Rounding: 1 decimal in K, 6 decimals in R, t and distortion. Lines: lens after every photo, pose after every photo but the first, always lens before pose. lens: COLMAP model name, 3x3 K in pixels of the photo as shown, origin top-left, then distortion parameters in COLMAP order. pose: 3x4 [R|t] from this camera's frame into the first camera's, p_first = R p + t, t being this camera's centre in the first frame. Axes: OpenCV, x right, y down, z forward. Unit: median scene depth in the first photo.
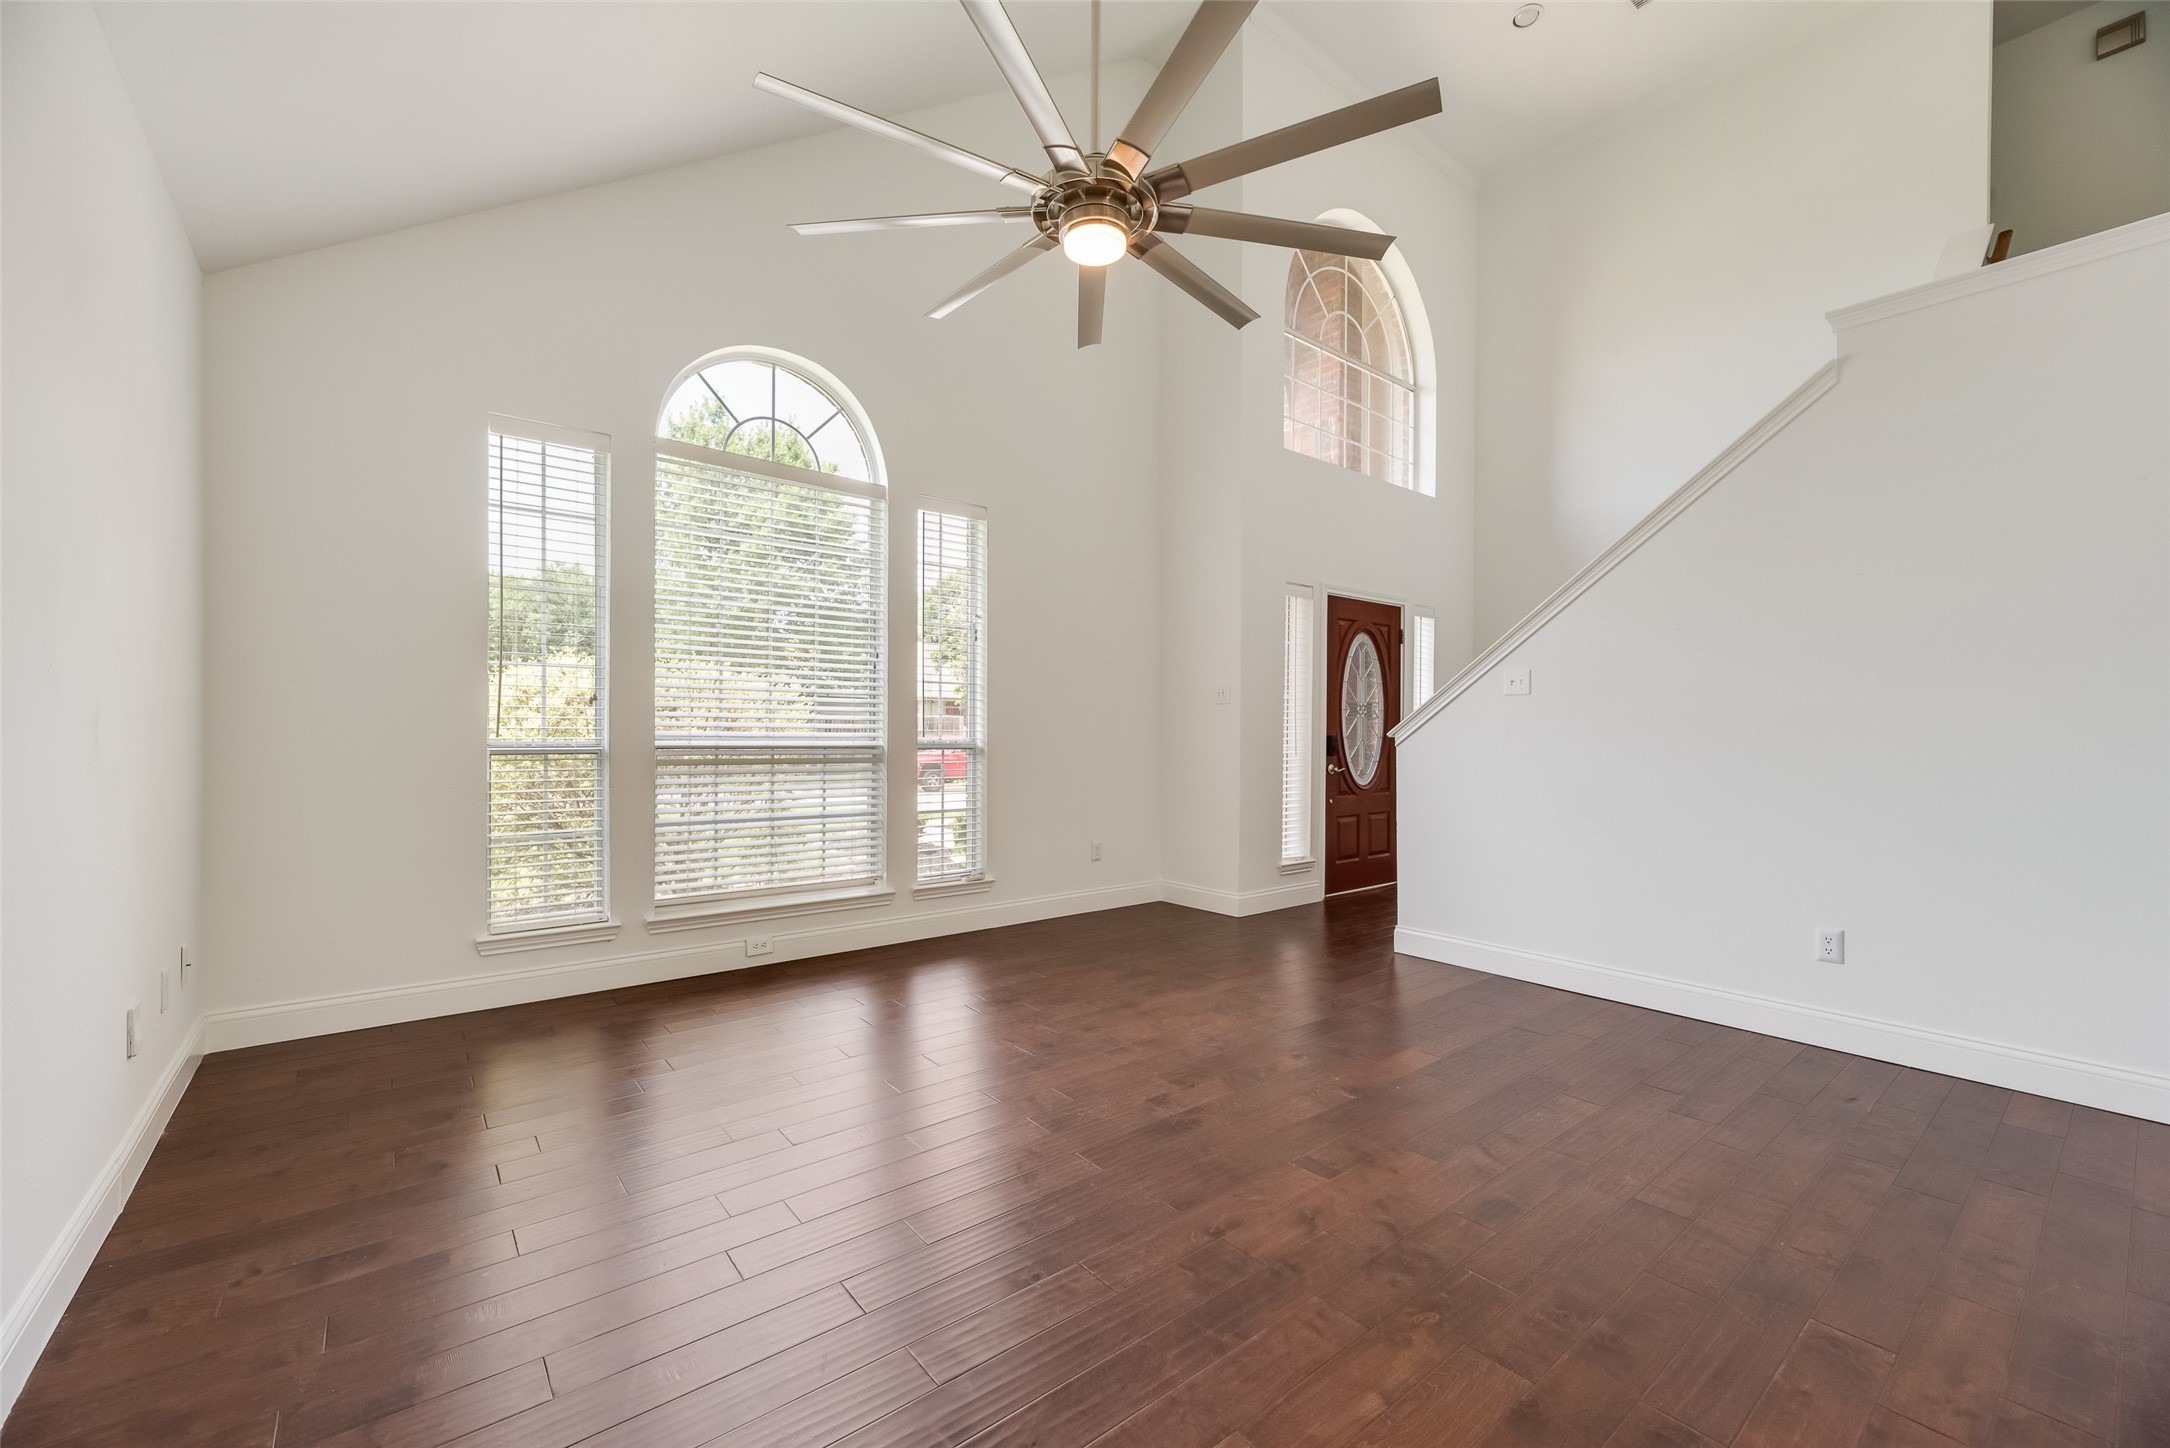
lens RADIAL K [[873.4, 0, 1080.2], [0, 873.4, 730.7], [0, 0, 1]] dist [0.004984, -0.001230]
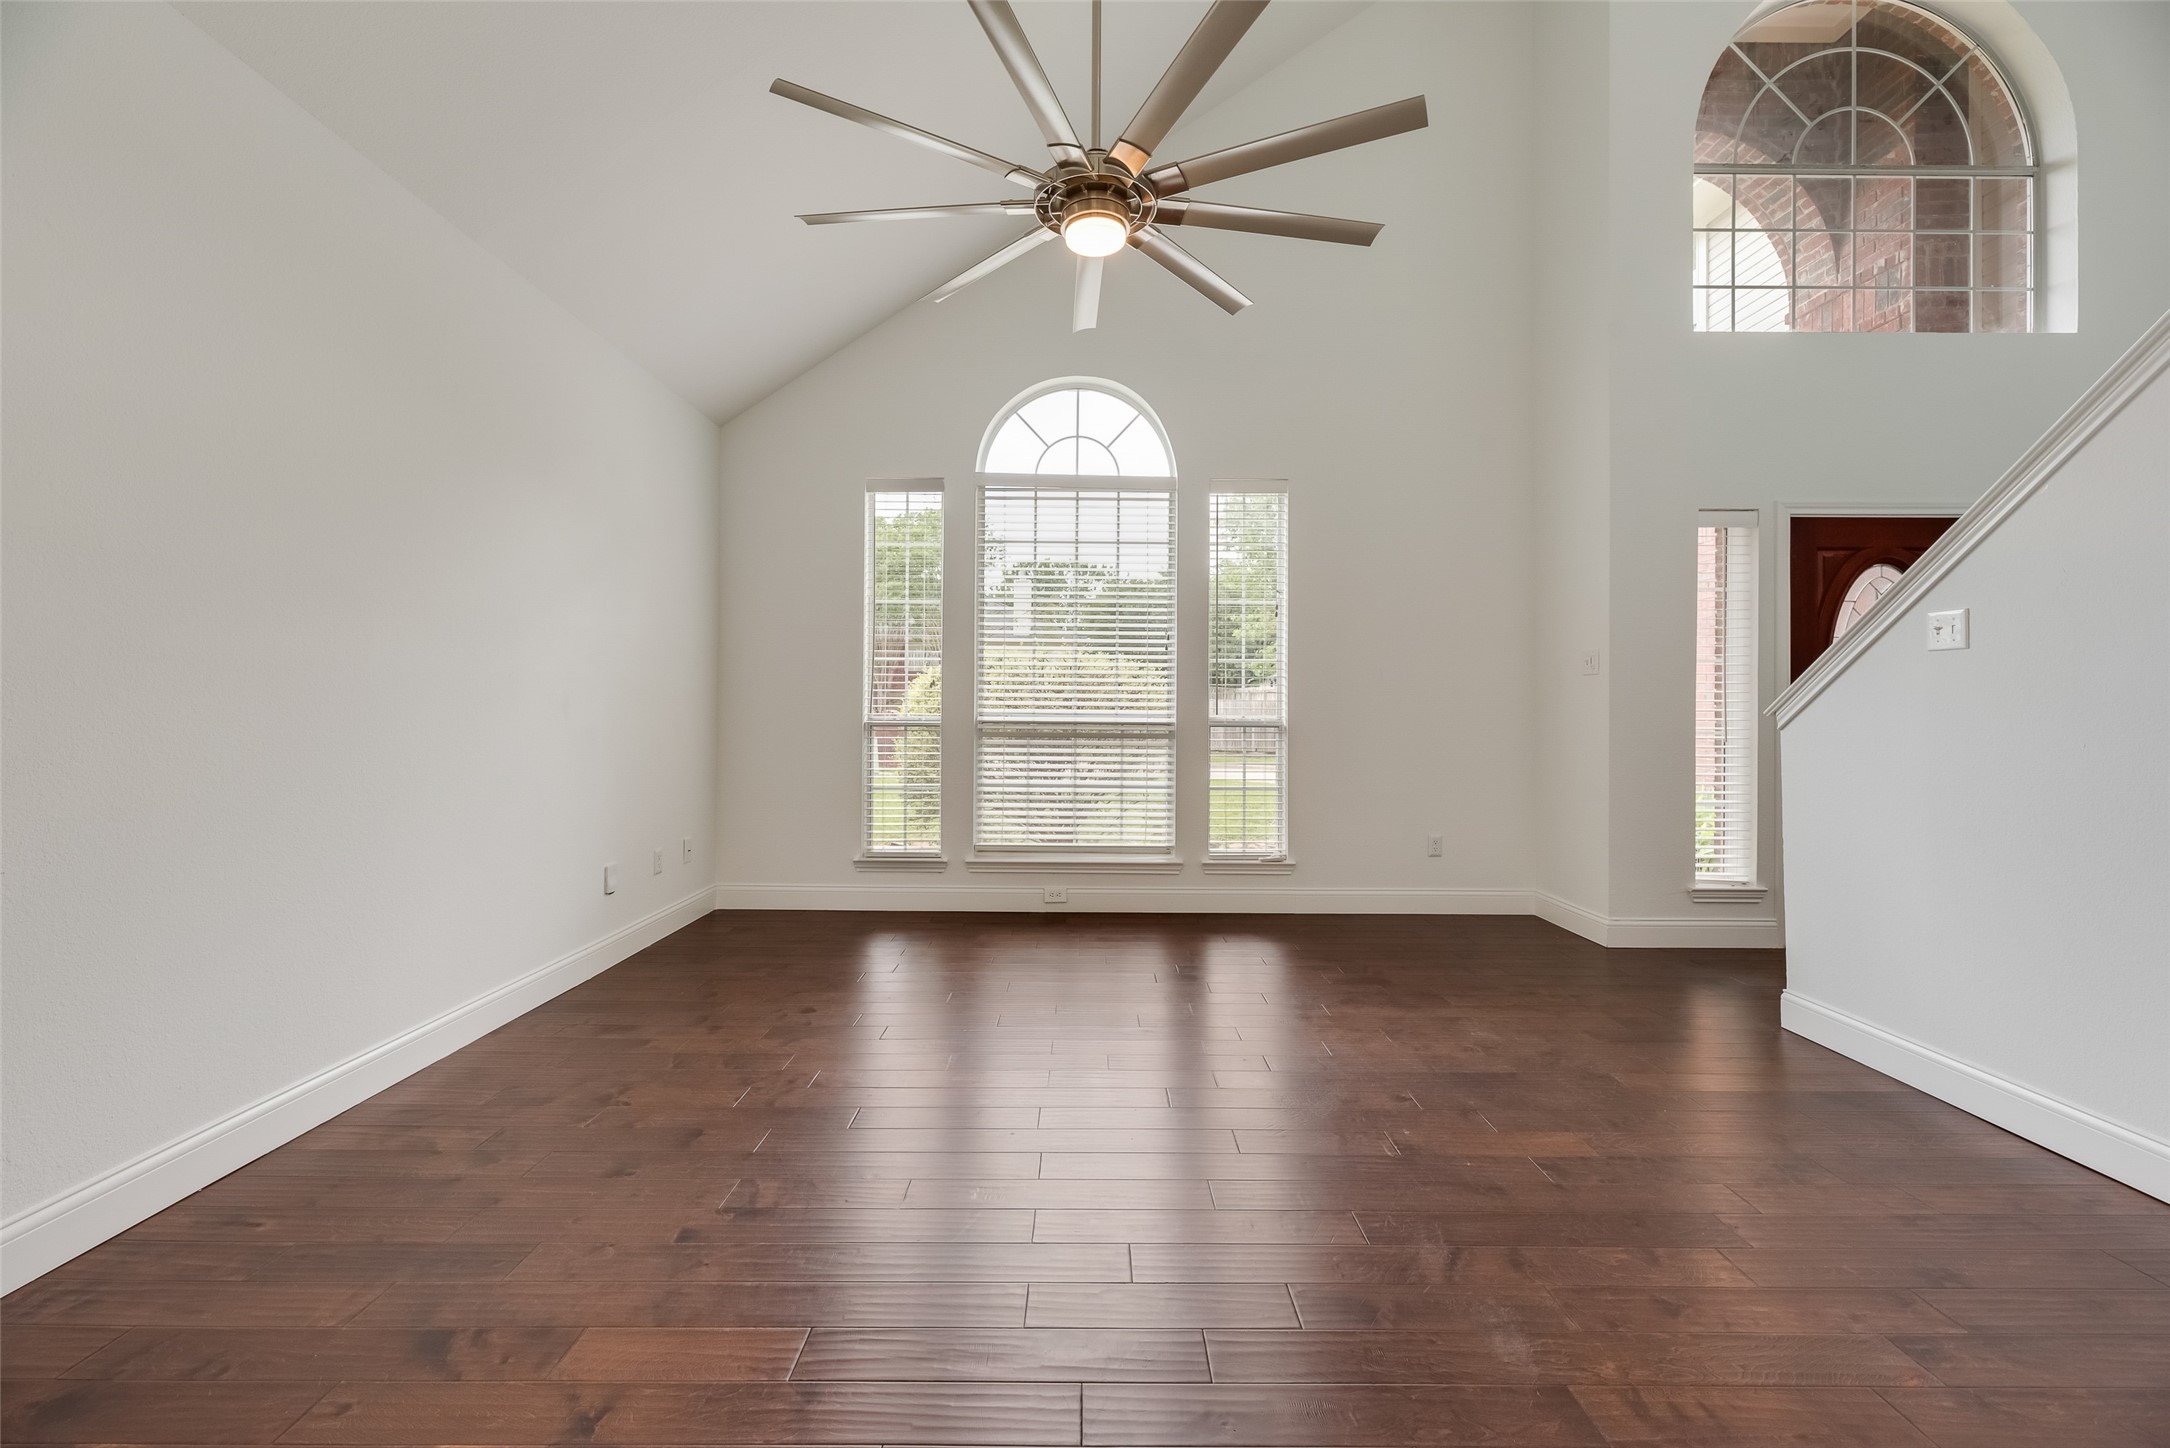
lens RADIAL K [[873.4, 0, 1075.7], [0, 873.4, 704.7], [0, 0, 1]] dist [0.004984, -0.001230]
pose [[0.780787, -0.003816, -0.624786, 0.337840], [-0.000711, 0.999975, -0.006996, 0.002468], [0.624798, 0.005906, 0.780764, 0.098541]]
